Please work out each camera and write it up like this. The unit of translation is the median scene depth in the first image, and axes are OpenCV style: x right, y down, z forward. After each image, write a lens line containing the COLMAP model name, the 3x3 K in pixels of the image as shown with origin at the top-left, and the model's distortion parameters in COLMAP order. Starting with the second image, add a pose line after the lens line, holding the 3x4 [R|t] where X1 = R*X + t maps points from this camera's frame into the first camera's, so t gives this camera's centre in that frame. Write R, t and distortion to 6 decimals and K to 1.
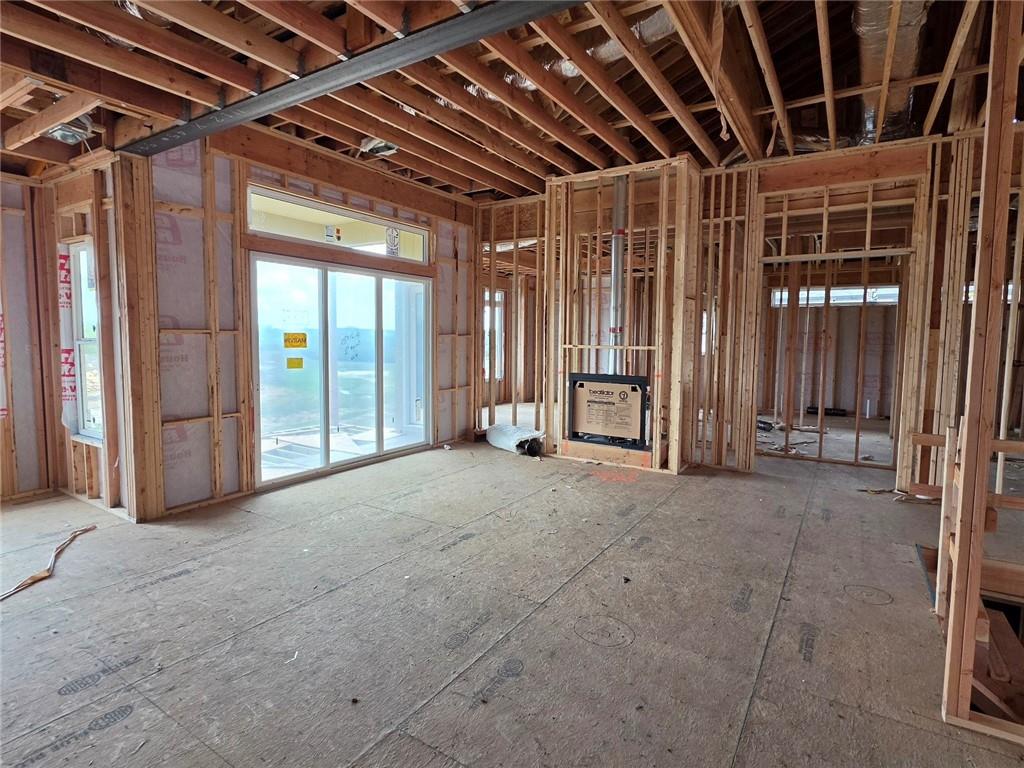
lens RADIAL K [[533.6, 0, 514.2], [0, 533.6, 380.1], [0, 0, 1]] dist [0.000673, -0.000027]
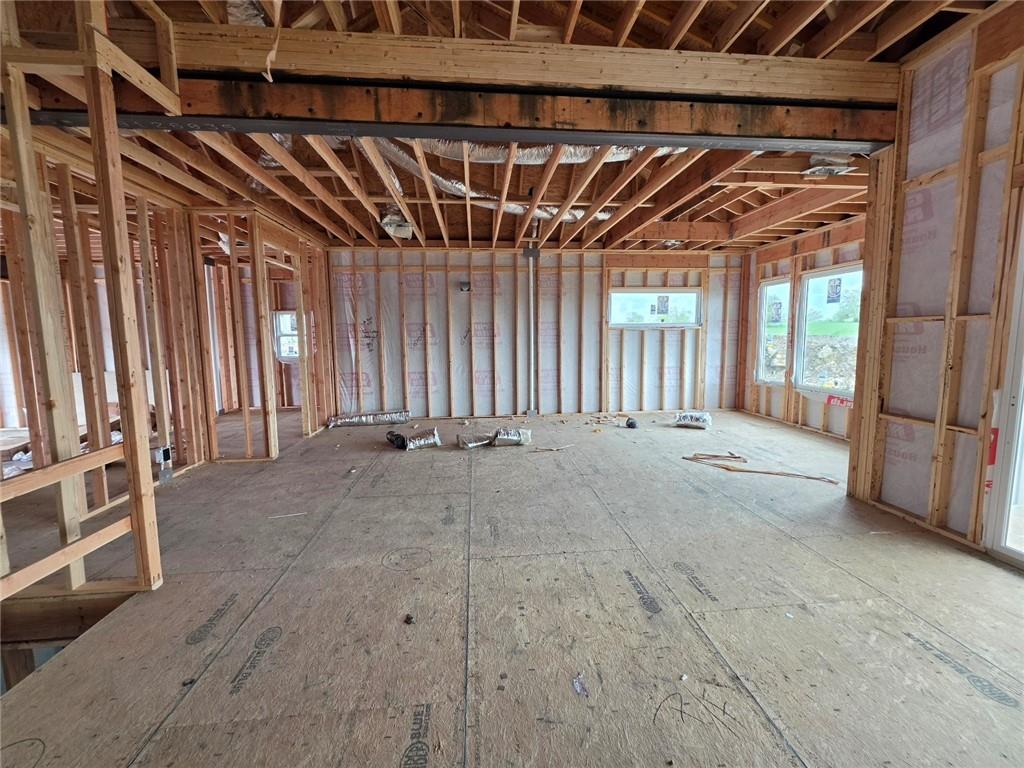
lens RADIAL K [[408.6, 0, 516.9], [0, 408.6, 378.0], [0, 0, 1]] dist [-0.002580, -0.000328]
pose [[-0.790164, 0.066883, -0.609235, 0.328614], [-0.041411, 0.985930, 0.161947, -0.077547], [0.611494, 0.153193, -0.776277, 1.147734]]
